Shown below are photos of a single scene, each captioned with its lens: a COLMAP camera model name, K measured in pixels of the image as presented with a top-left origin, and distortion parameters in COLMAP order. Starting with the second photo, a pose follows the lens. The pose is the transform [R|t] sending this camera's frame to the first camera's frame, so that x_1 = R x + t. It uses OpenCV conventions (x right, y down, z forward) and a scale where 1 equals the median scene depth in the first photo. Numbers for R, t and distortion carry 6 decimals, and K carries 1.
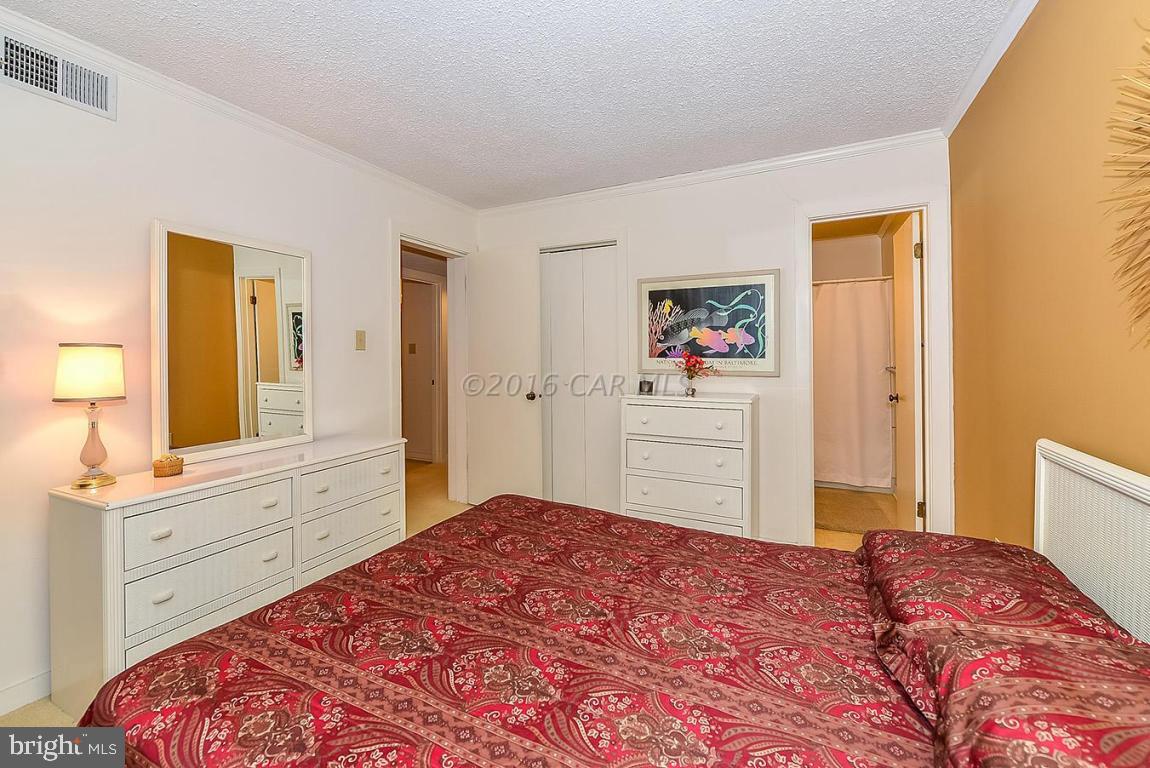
lens RADIAL K [[487.7, 0, 579.4], [0, 487.7, 354.5], [0, 0, 1]] dist [-0.001422, -0.001500]
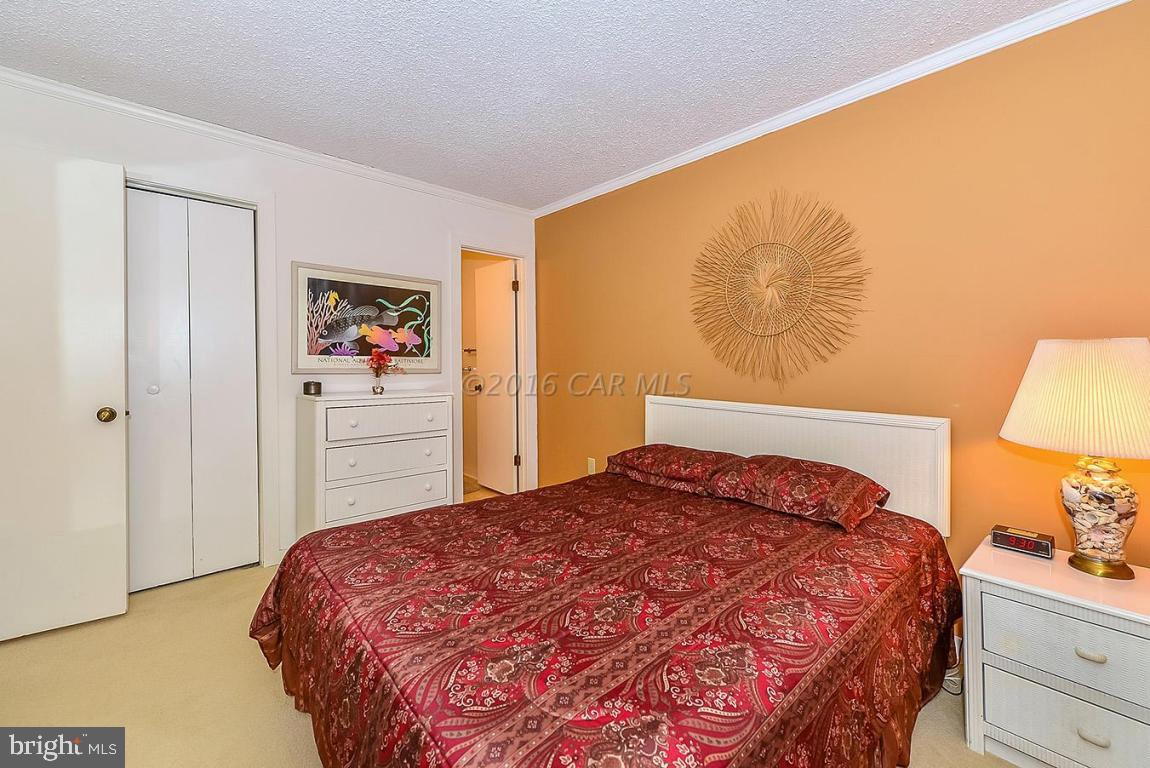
lens RADIAL K [[487.7, 0, 579.4], [0, 487.7, 354.5], [0, 0, 1]] dist [-0.001422, -0.001500]
pose [[0.322727, 0.021983, 0.946237, -0.567590], [-0.007000, 0.999758, -0.020839, 0.022188], [-0.946466, 0.000102, 0.322803, 0.293191]]
